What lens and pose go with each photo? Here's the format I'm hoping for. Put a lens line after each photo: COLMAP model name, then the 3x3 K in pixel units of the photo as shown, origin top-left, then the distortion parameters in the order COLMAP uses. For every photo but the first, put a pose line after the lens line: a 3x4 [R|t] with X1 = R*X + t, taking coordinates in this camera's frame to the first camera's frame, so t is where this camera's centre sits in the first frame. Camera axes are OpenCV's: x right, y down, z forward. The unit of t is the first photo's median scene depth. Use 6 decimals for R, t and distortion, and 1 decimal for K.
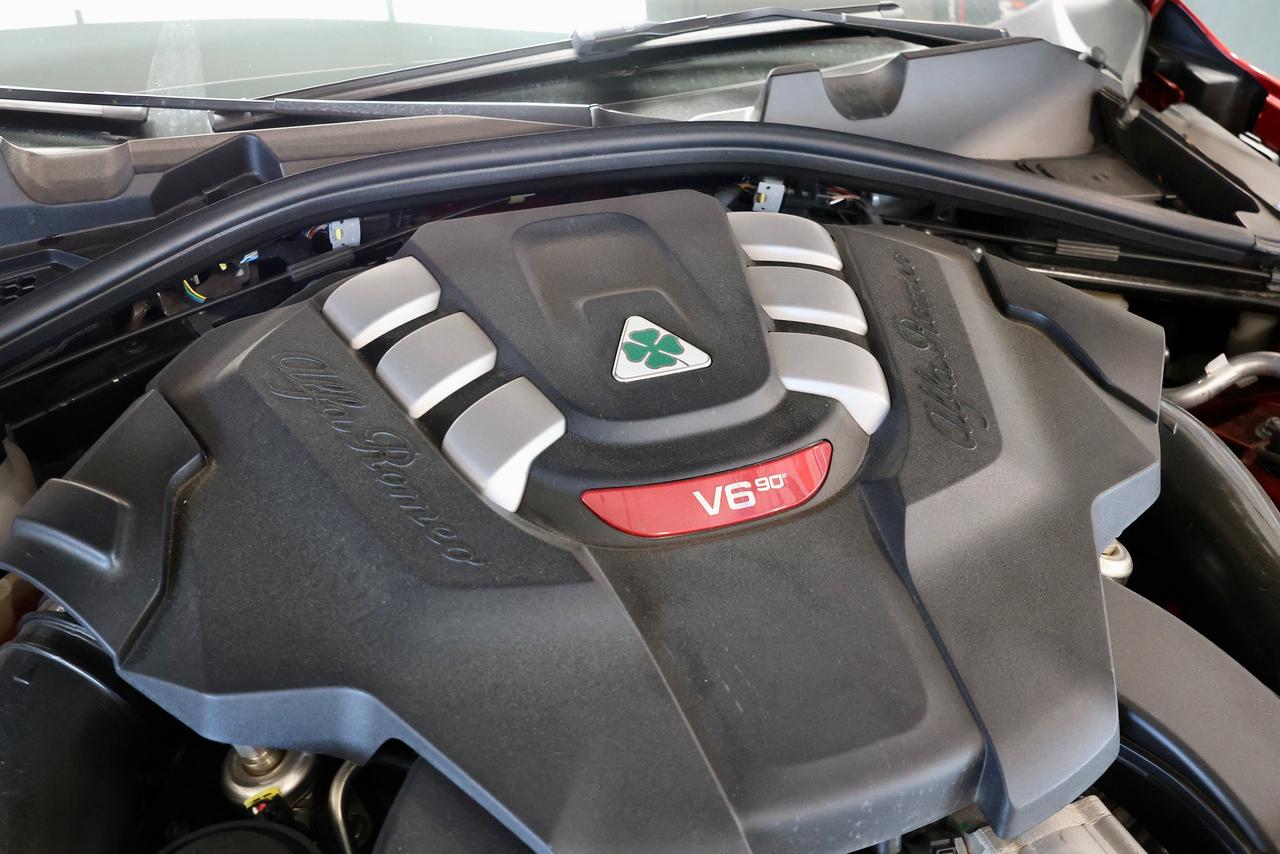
lens RADIAL K [[1245.6, 0, 641.3], [0, 1245.6, 423.5], [0, 0, 1]] dist [0.018579, 0.000000]
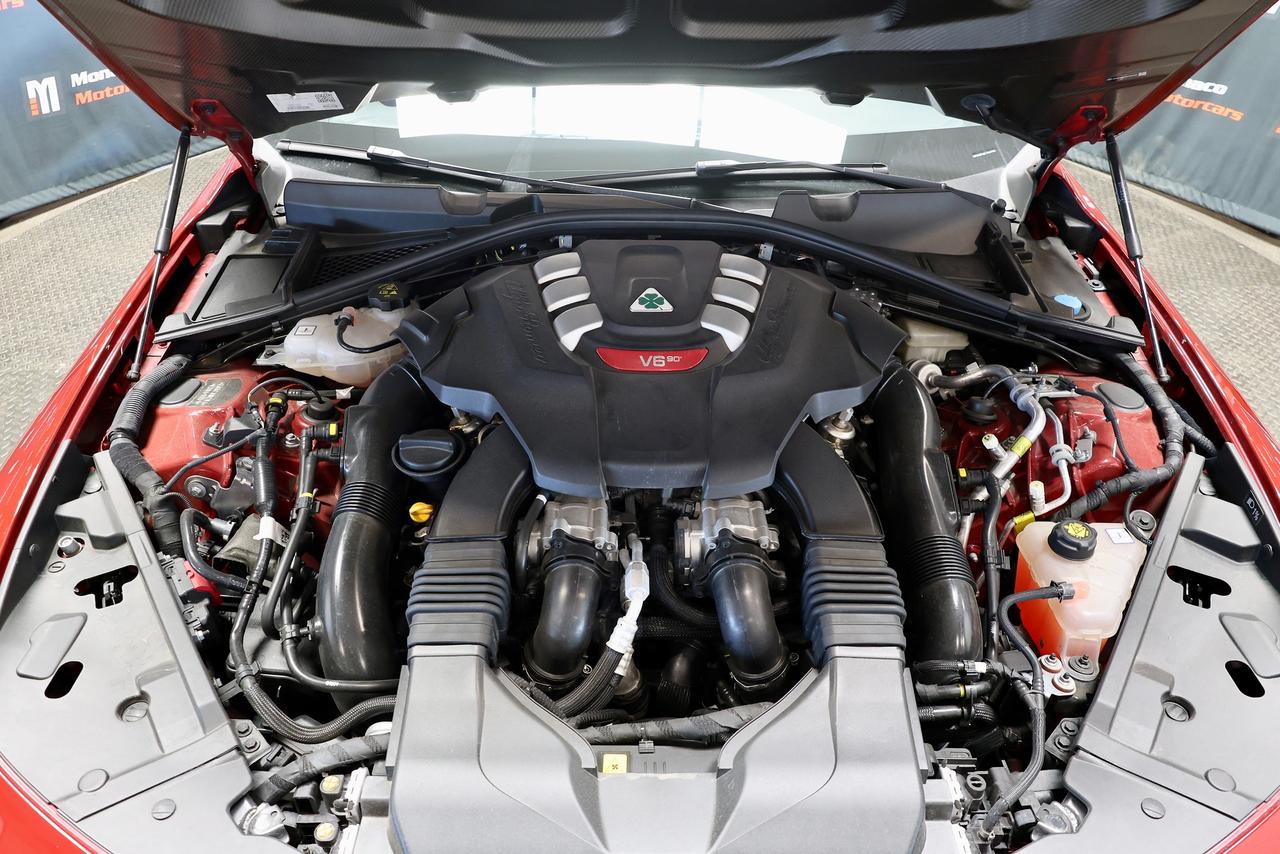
lens RADIAL K [[893.0, 0, 646.0], [0, 893.0, 424.9], [0, 0, 1]] dist [-0.014146, 0.003655]
pose [[0.931317, 0.187741, -0.312094, 0.506472], [-0.186441, 0.981868, 0.034289, 0.101540], [0.312873, 0.026253, 0.949432, -0.540726]]
